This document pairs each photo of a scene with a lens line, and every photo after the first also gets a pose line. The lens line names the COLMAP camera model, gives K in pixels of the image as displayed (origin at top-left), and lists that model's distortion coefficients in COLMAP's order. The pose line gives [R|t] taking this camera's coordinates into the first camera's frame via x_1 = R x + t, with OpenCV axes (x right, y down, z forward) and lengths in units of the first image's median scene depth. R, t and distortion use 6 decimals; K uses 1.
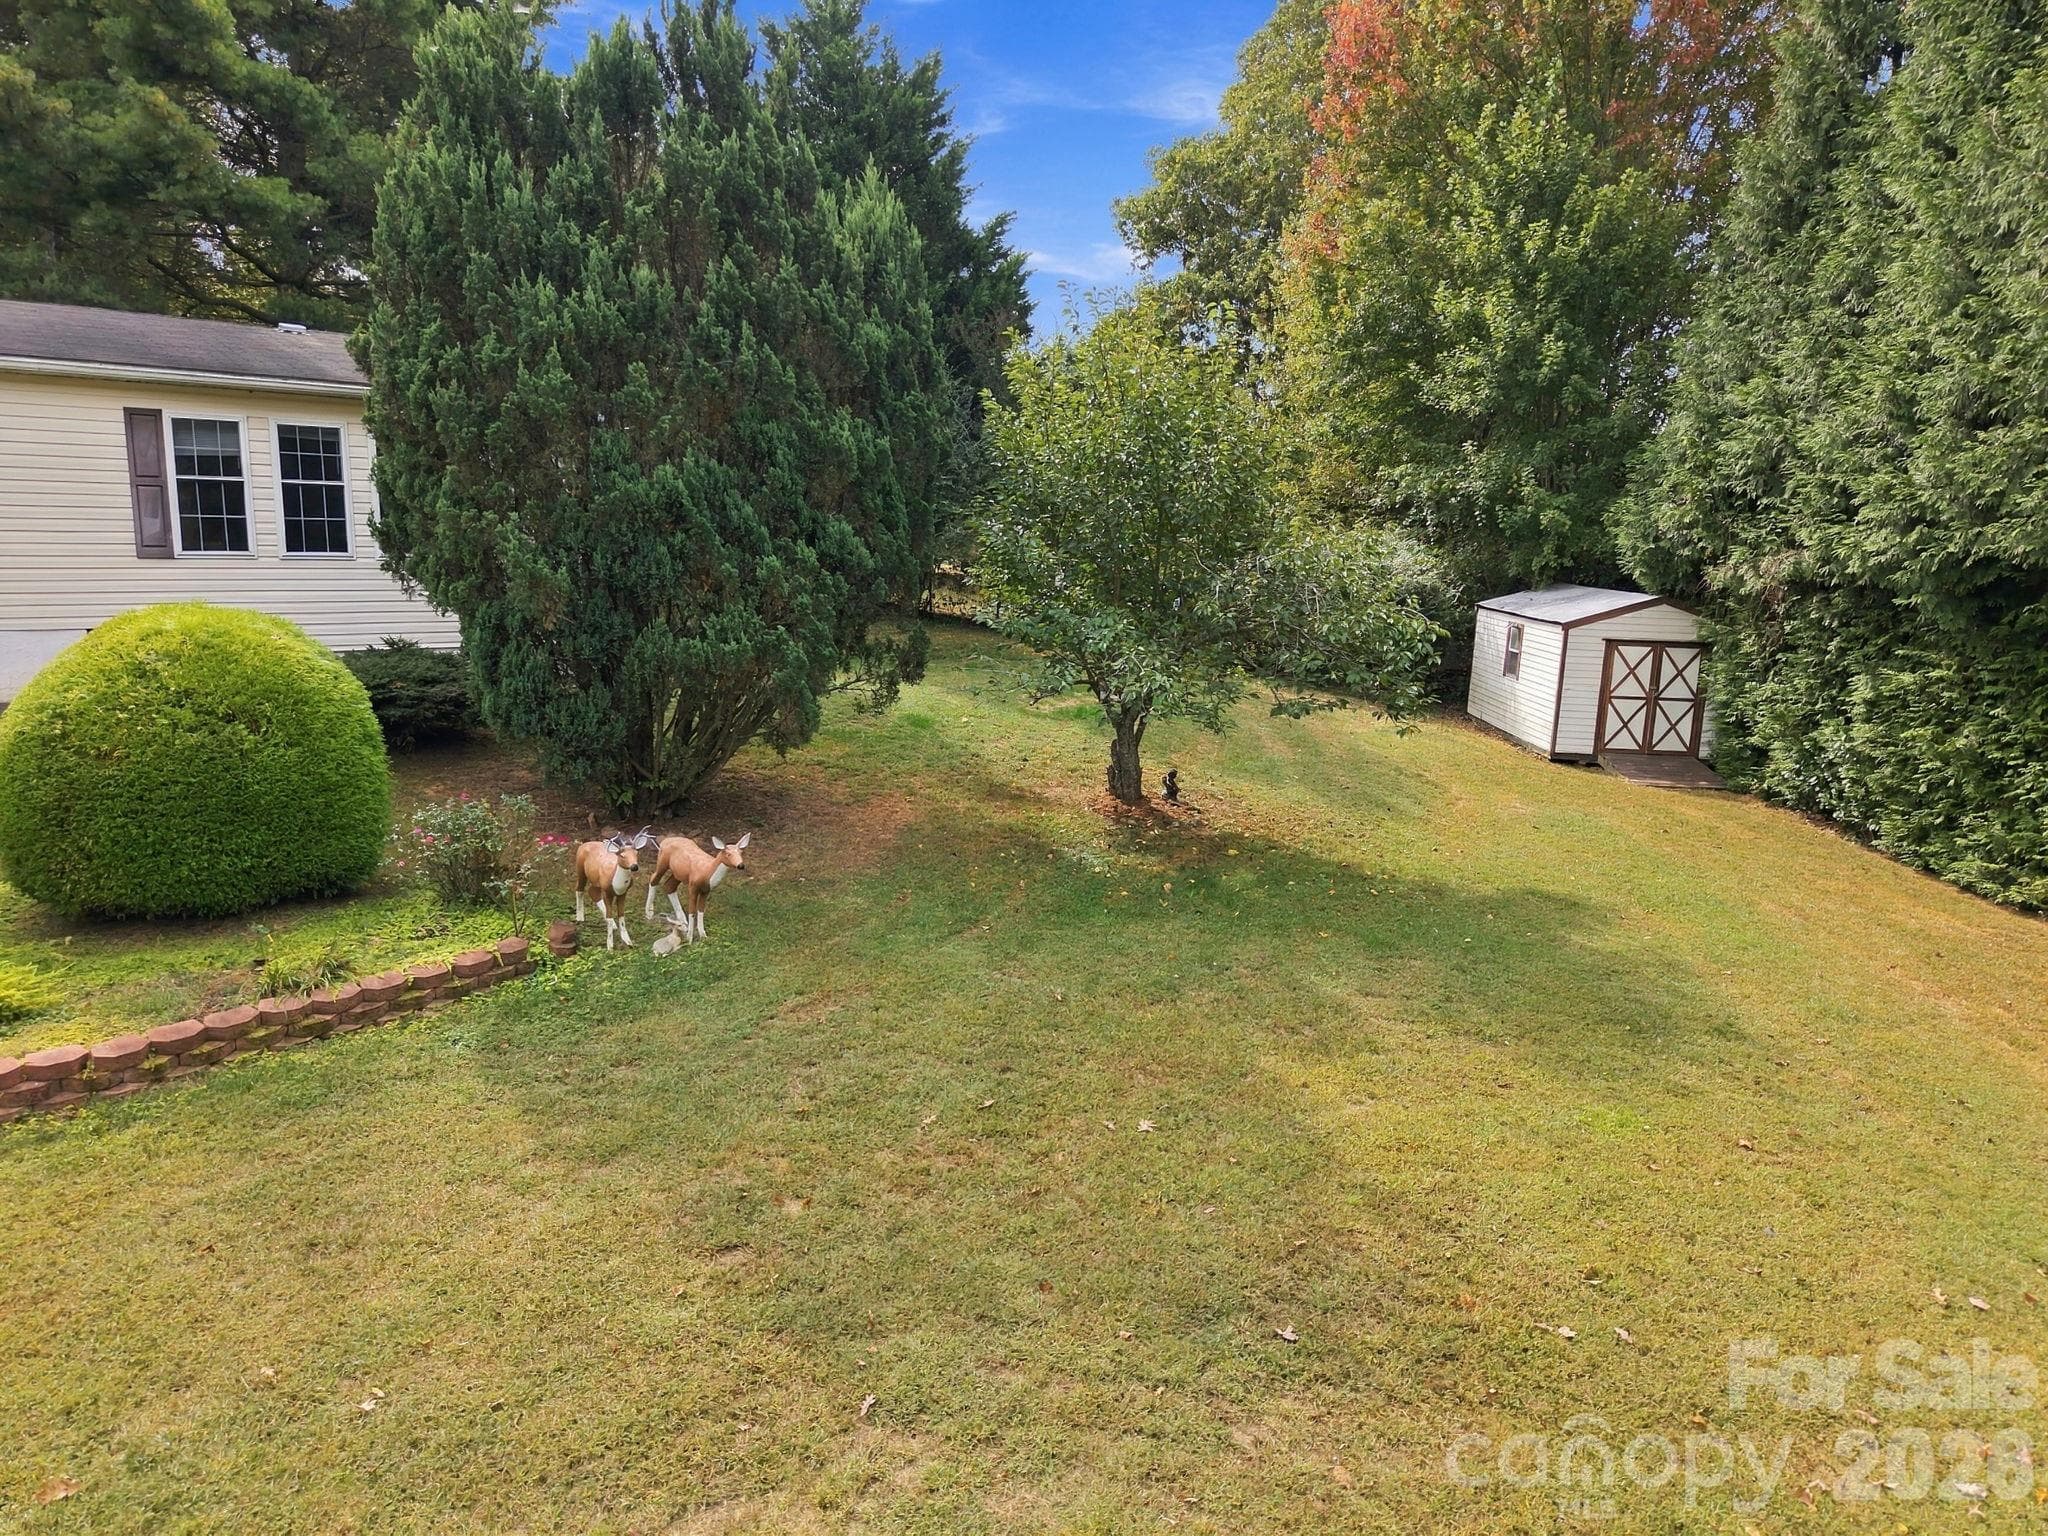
lens RADIAL K [[1355.9, 0, 1015.2], [0, 1355.9, 774.0], [0, 0, 1]] dist [0.010537, -0.024001]
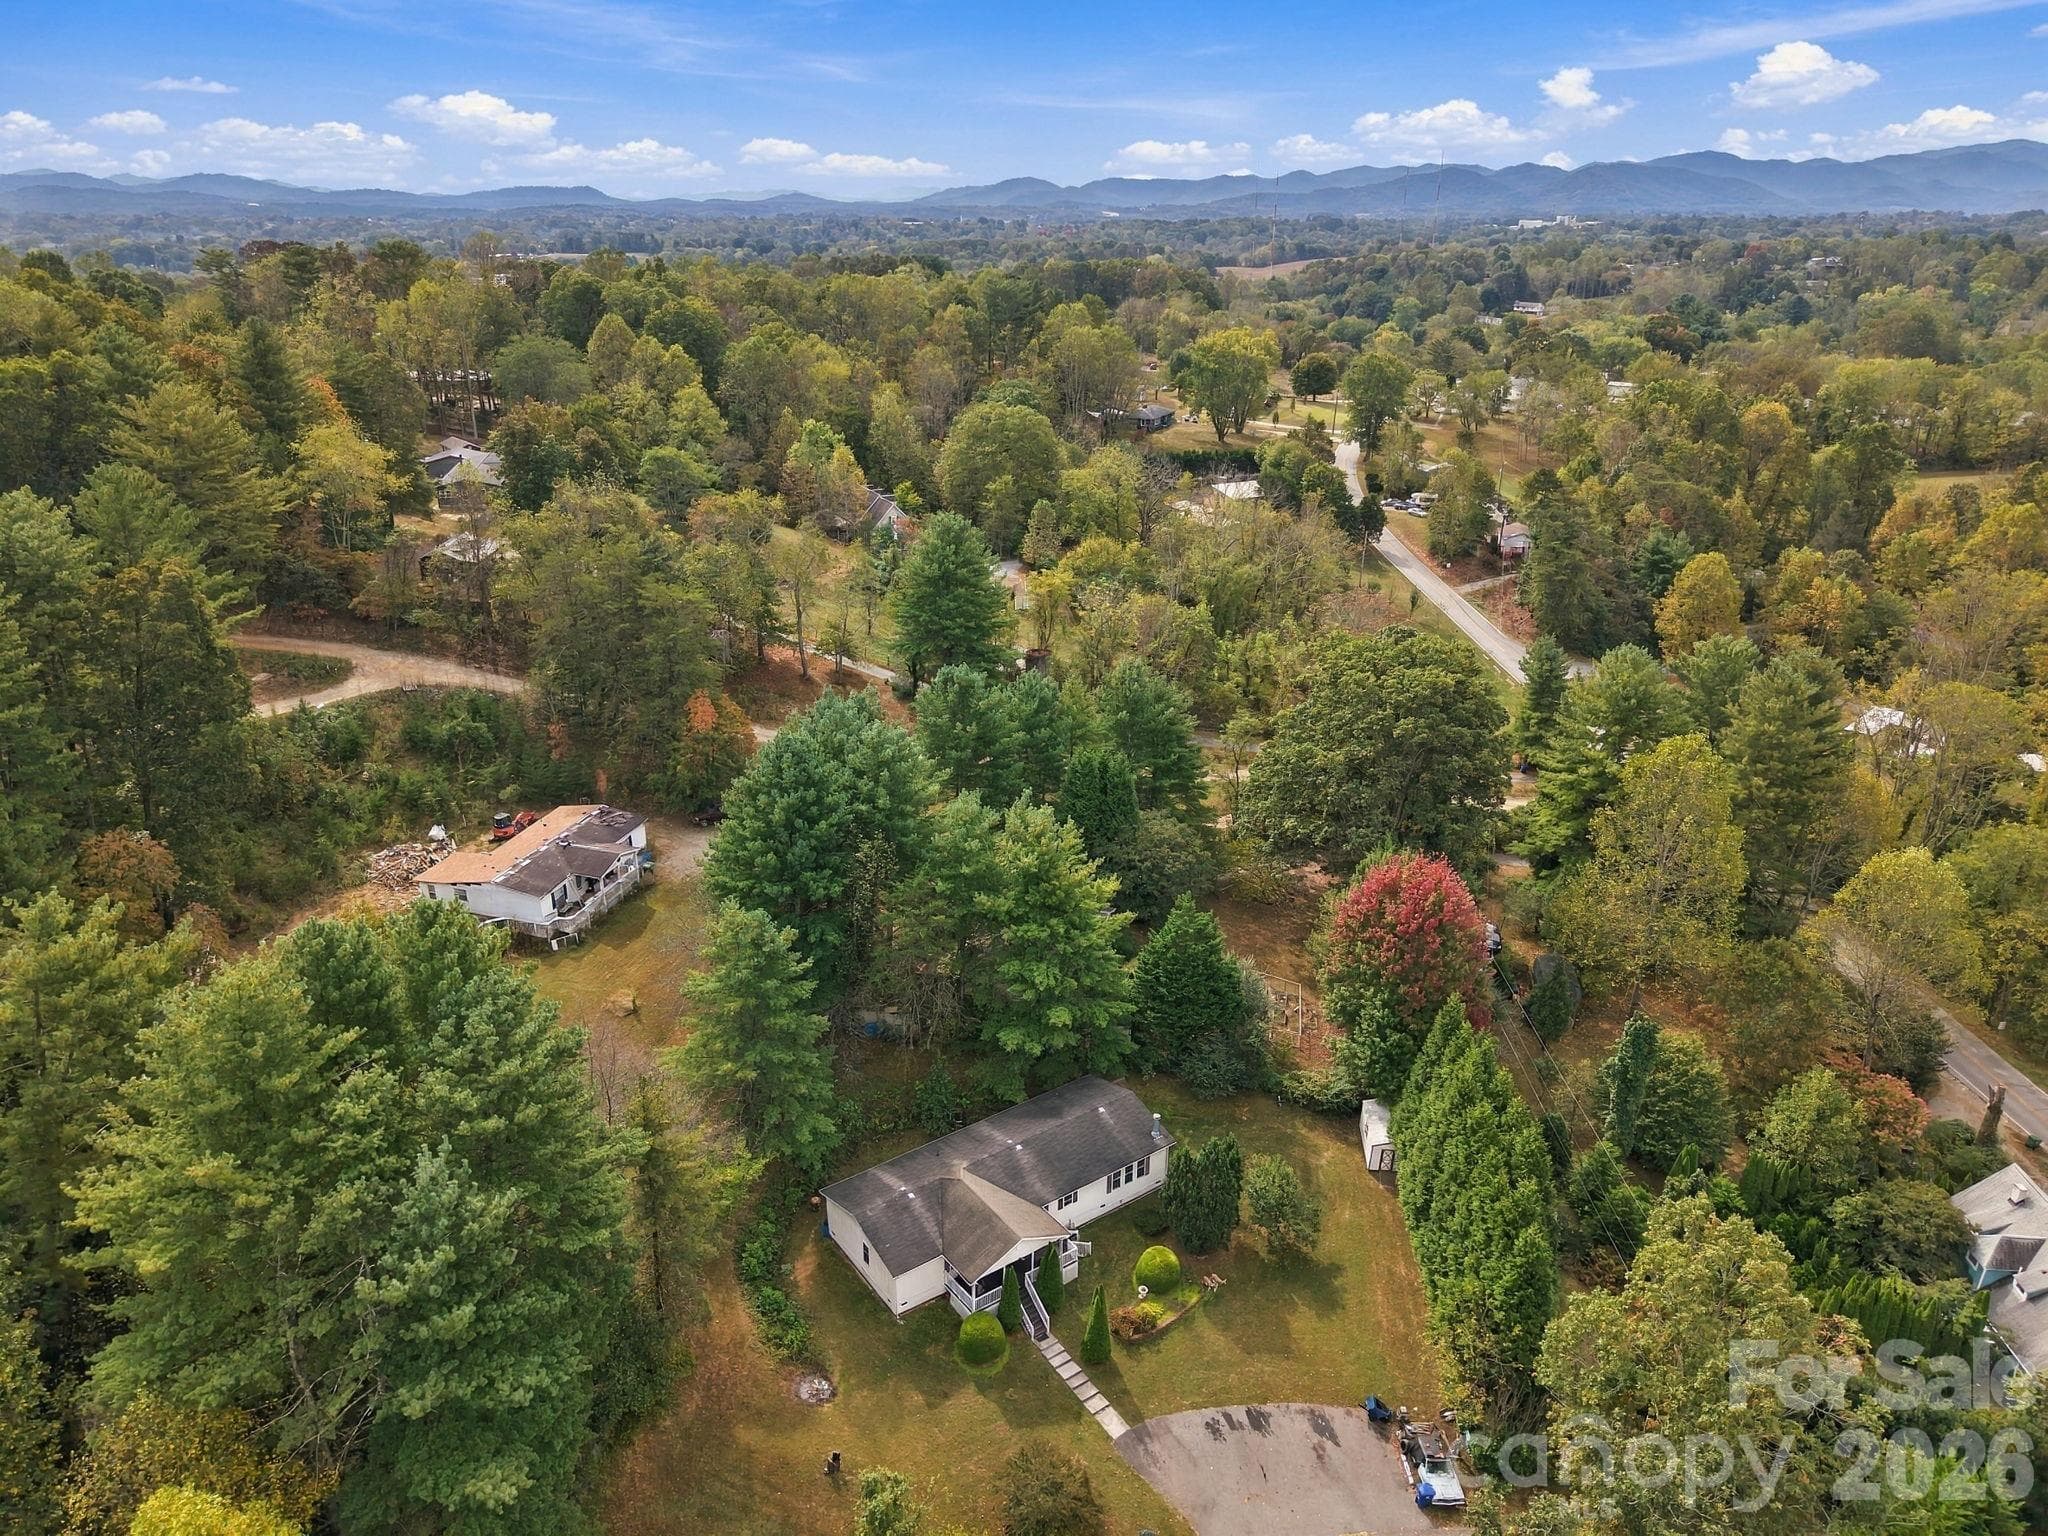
lens RADIAL K [[1355.9, 0, 1017.0], [0, 1355.9, 776.6], [0, 0, 1]] dist [0.010537, -0.024001]
pose [[0.997891, 0.025643, -0.059627, -0.702669], [-0.009583, 0.966789, 0.255397, -3.334927], [0.064196, -0.254287, 0.964996, -4.175042]]
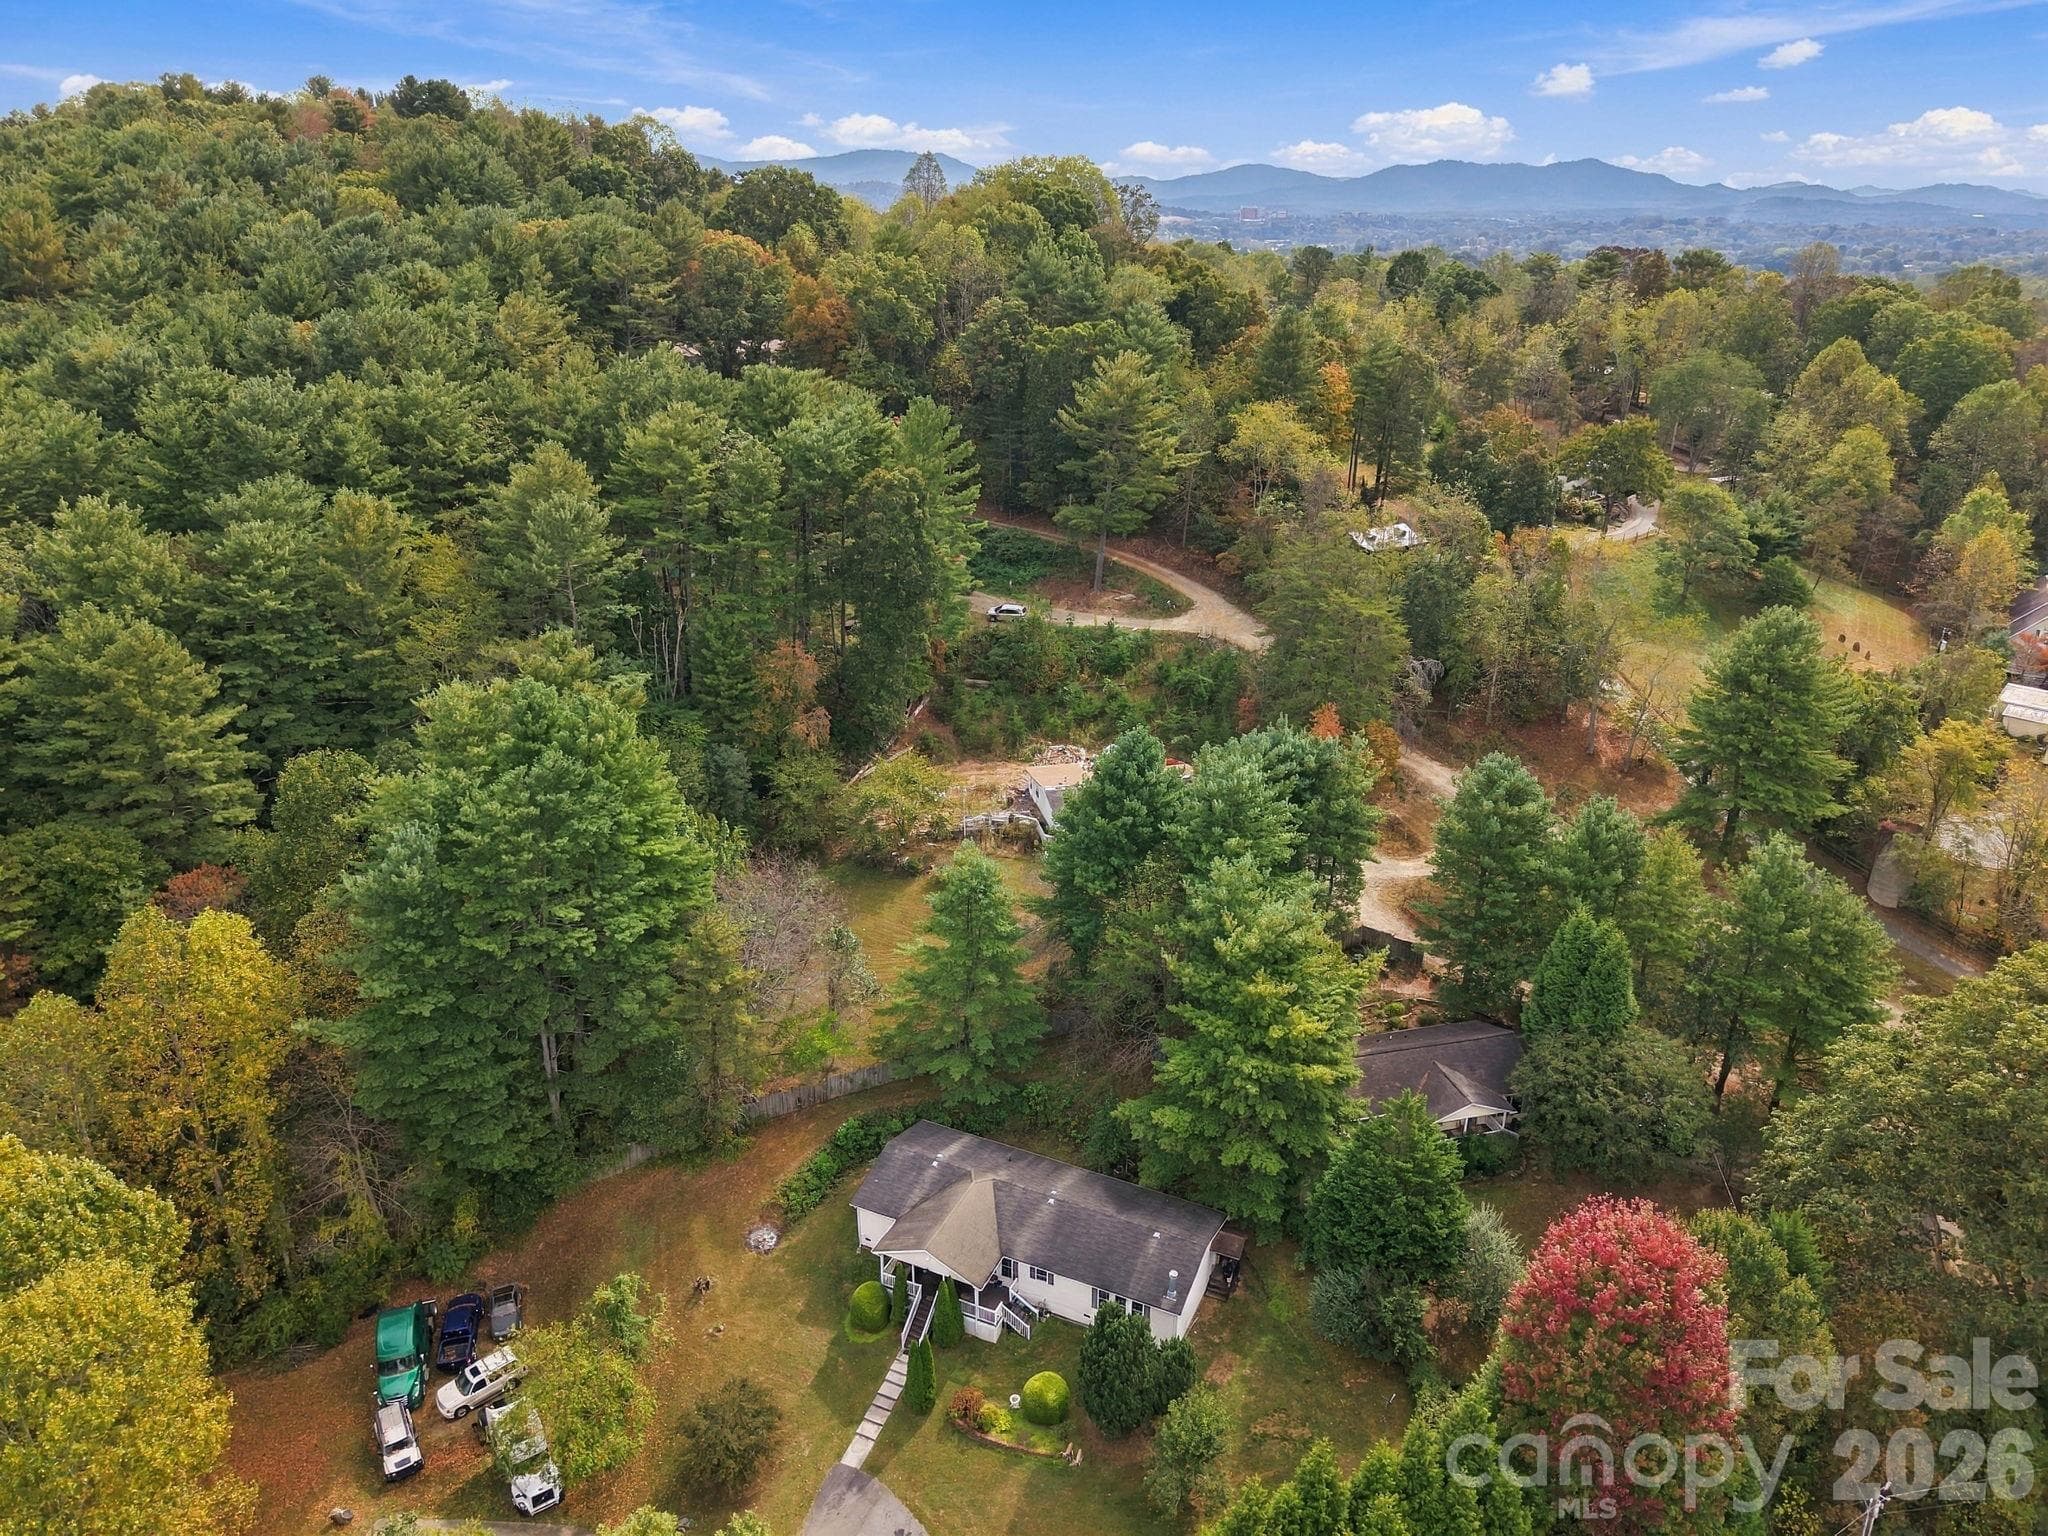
lens RADIAL K [[1355.9, 0, 1038.3], [0, 1355.9, 768.0], [0, 0, 1]] dist [0.010537, -0.024001]
pose [[0.441684, 0.337095, -0.831434, 2.892858], [-0.125377, 0.940827, 0.314843, -3.680827], [0.888367, -0.034818, 0.457812, -1.516064]]
